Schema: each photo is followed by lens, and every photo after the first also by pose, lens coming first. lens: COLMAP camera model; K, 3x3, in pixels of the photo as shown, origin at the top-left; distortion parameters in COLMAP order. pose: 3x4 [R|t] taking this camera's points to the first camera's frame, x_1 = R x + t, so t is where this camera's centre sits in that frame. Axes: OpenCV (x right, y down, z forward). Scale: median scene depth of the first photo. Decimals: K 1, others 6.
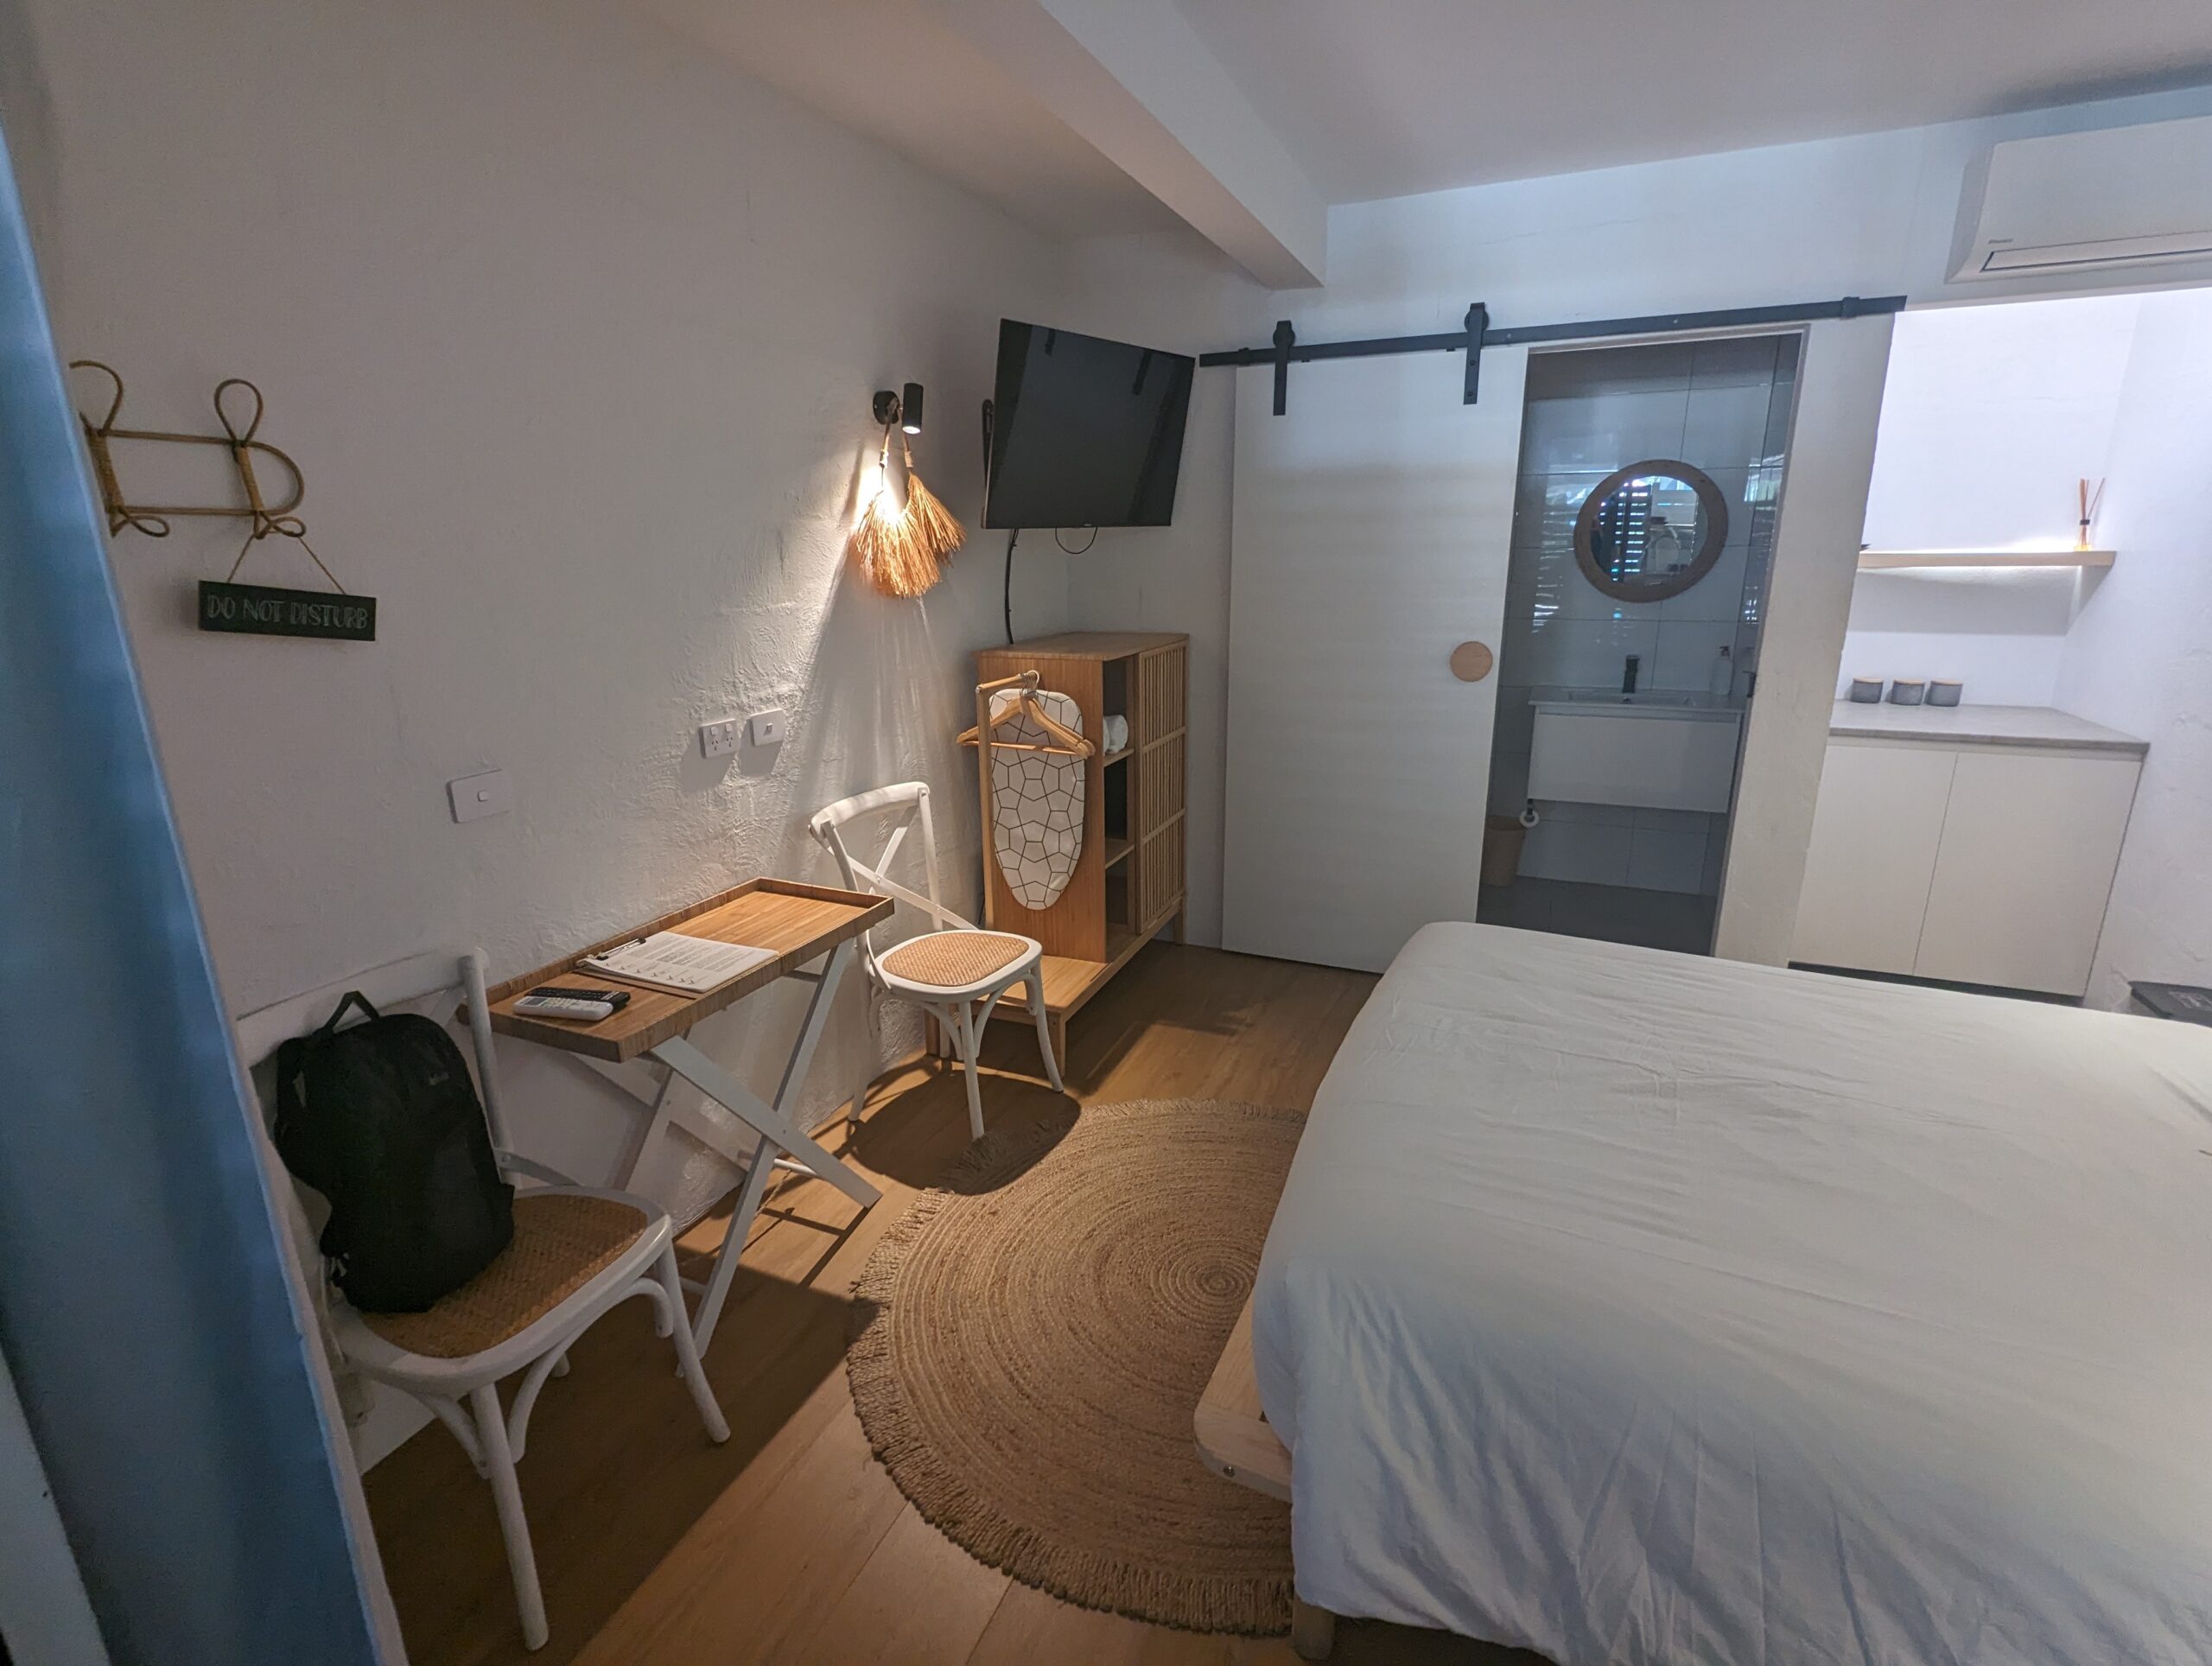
lens RADIAL K [[1049.8, 0, 1106.0], [0, 1049.8, 833.0], [0, 0, 1]] dist [0.005130, -0.001092]
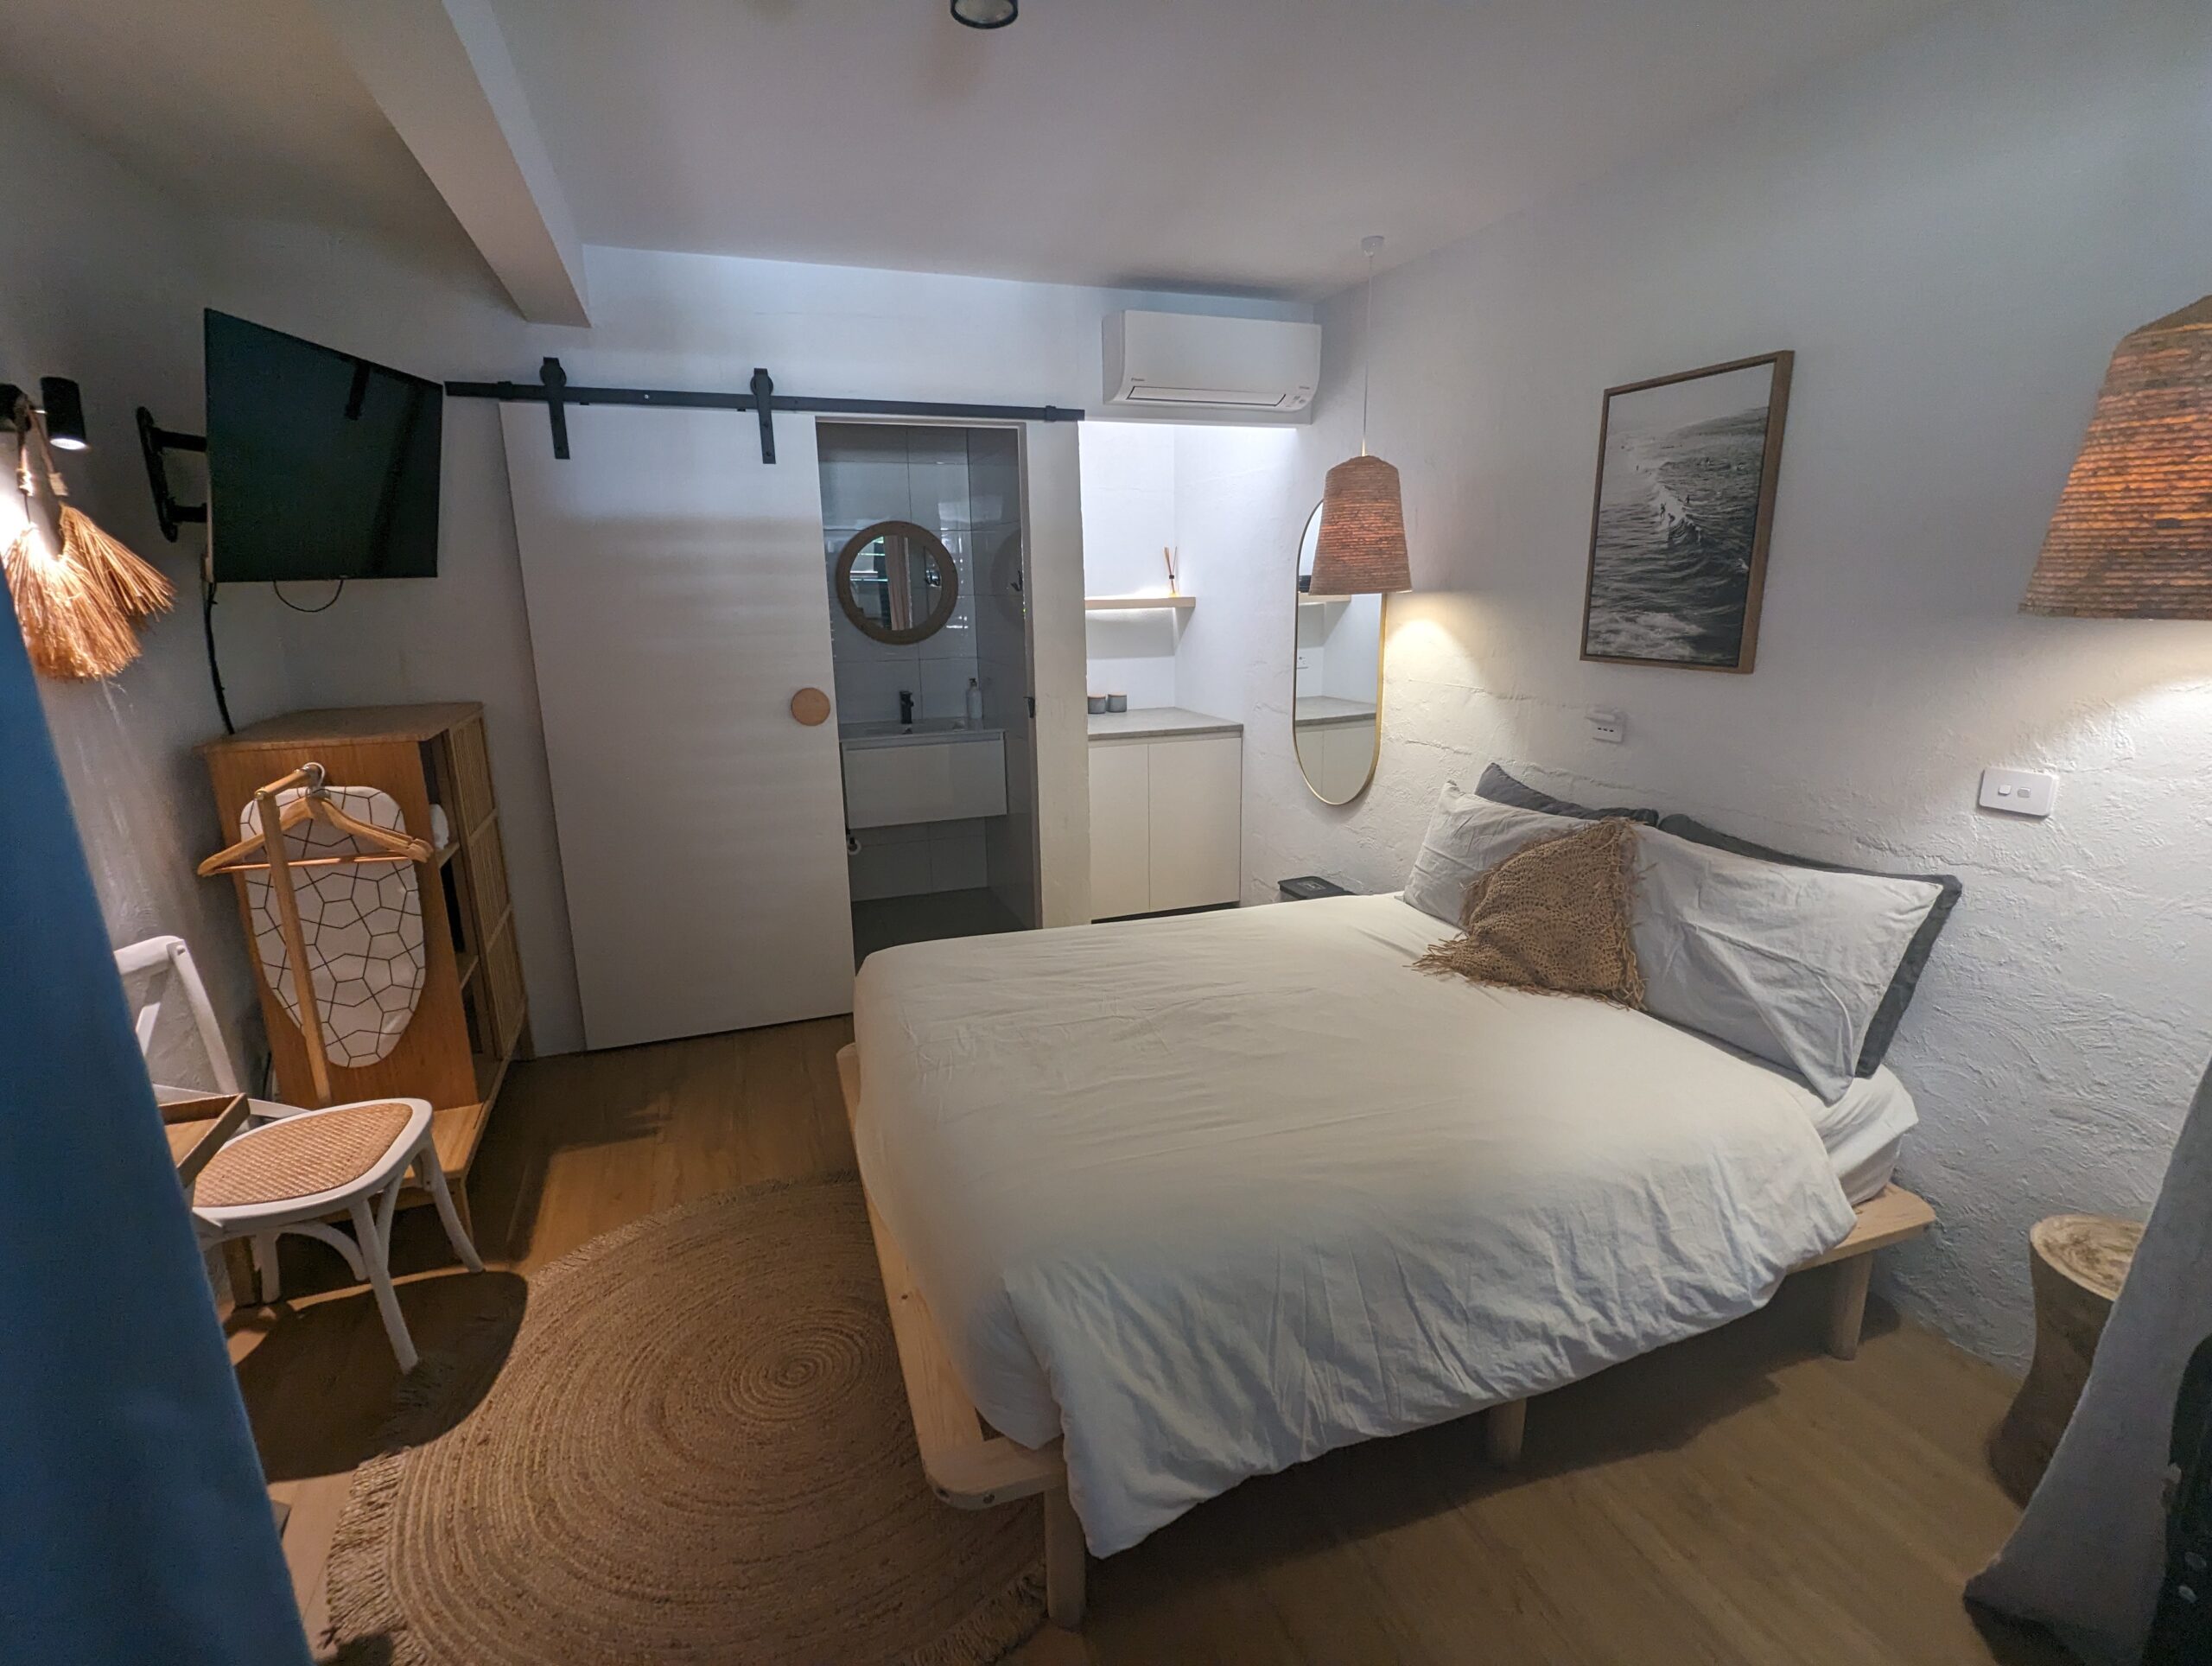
lens RADIAL K [[1049.8, 0, 1106.0], [0, 1049.8, 833.0], [0, 0, 1]] dist [0.005130, -0.001092]
pose [[0.726499, -0.161087, 0.668020, -0.173341], [0.189407, 0.981419, 0.030673, -0.017622], [-0.660549, 0.104244, 0.743511, 0.043529]]
